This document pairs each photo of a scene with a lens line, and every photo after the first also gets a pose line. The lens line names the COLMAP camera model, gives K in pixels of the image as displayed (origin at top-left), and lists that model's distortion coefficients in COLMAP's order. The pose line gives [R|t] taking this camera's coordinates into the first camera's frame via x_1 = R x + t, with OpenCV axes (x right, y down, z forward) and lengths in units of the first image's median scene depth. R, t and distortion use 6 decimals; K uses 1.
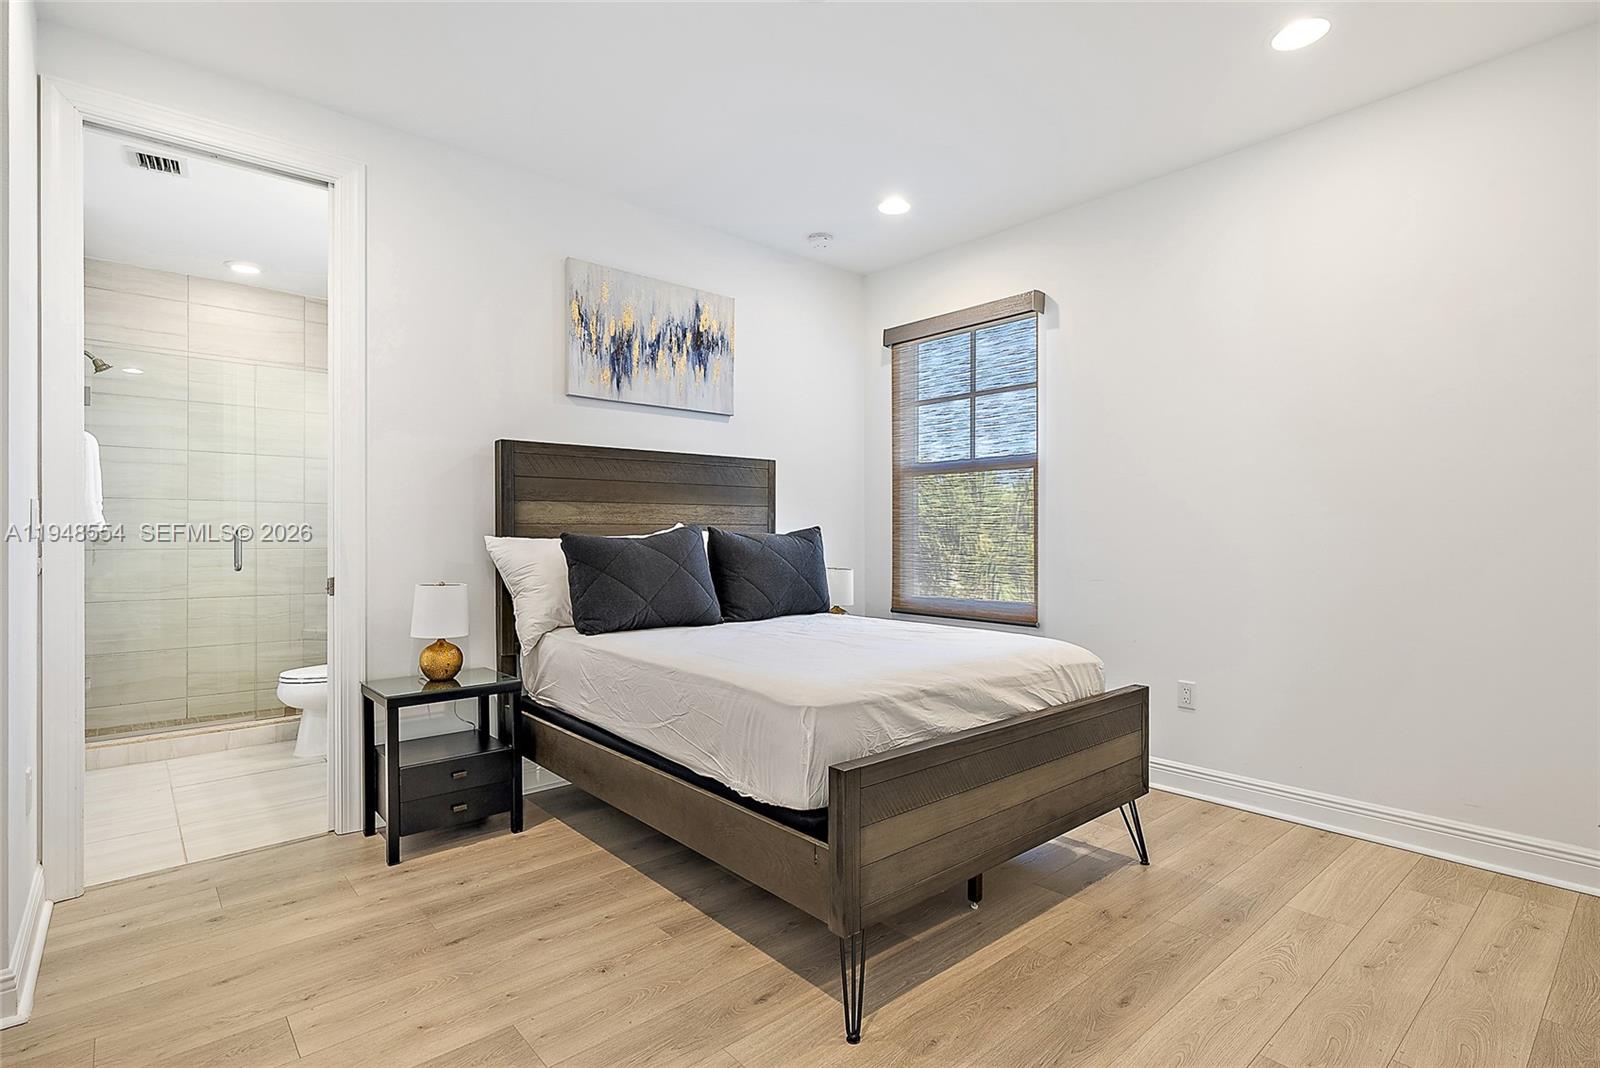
lens RADIAL K [[774.2, 0, 801.1], [0, 774.2, 535.0], [0, 0, 1]] dist [0.000265, 0.000048]
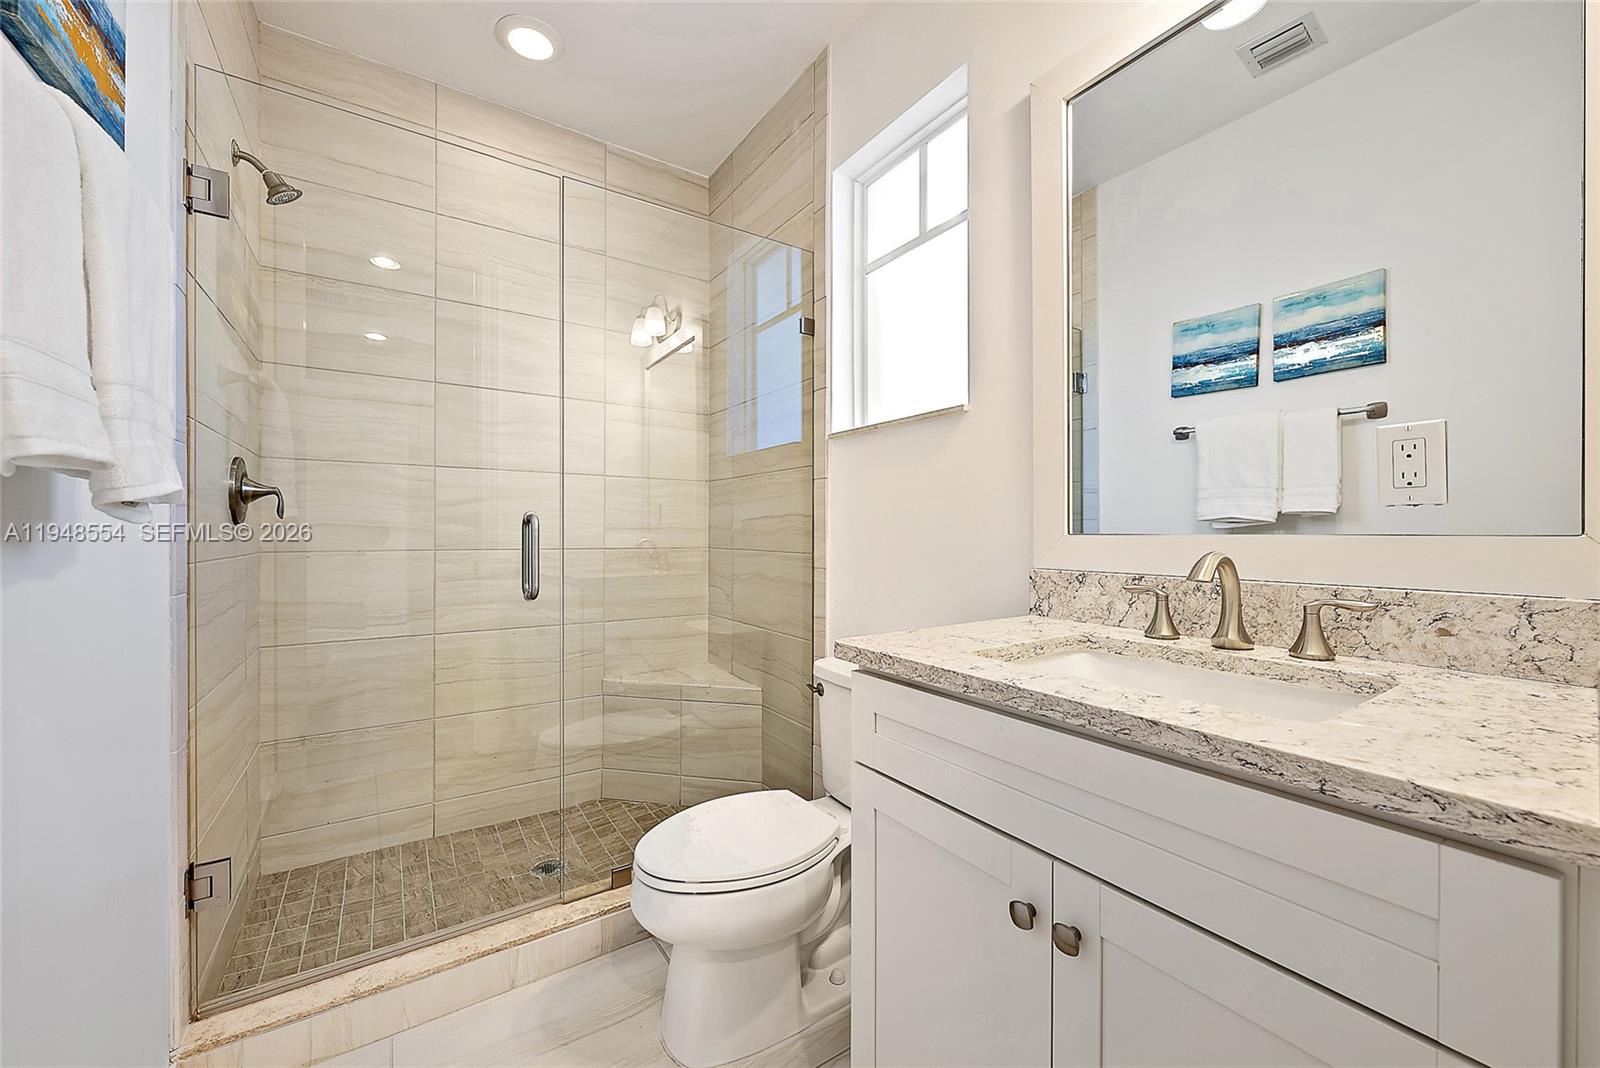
lens RADIAL K [[623.9, 0, 800.0], [0, 623.9, 533.5], [0, 0, 1]] dist [0.000531, 0.000048]
pose [[0.990840, 0.000927, -0.135037, -0.459701], [-0.000865, 0.999999, 0.000519, 0.004634], [0.135038, -0.000397, 0.990840, 0.575214]]
